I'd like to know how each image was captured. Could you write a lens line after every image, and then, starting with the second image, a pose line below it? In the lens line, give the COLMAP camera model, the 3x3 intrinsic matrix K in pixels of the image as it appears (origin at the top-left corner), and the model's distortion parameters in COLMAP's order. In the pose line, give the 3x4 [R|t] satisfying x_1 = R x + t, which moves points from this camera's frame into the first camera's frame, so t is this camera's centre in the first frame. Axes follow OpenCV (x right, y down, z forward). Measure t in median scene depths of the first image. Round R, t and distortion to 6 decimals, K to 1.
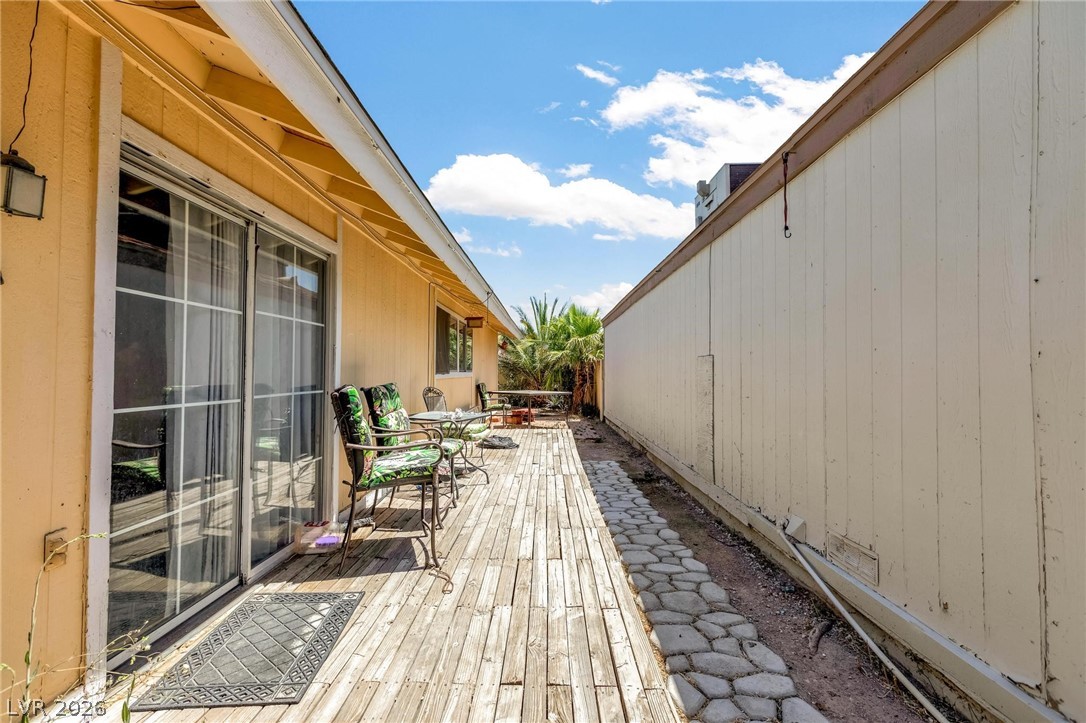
lens RADIAL K [[497.4, 0, 543.9], [0, 497.4, 363.0], [0, 0, 1]] dist [-0.000180, -0.000593]
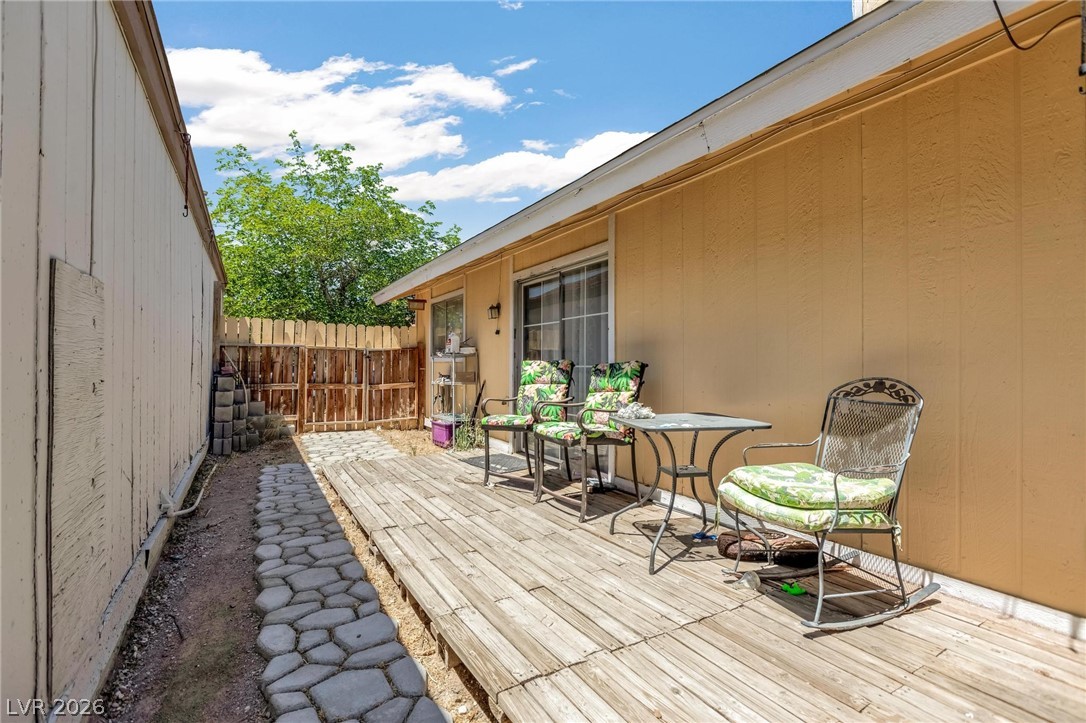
lens RADIAL K [[505.7, 0, 544.5], [0, 505.7, 361.9], [0, 0, 1]] dist [-0.010645, 0.000484]
pose [[-0.858411, -0.009607, -0.512873, 0.293091], [0.005606, 0.999589, -0.028105, 0.068969], [0.512932, -0.027001, -0.858005, 1.766401]]
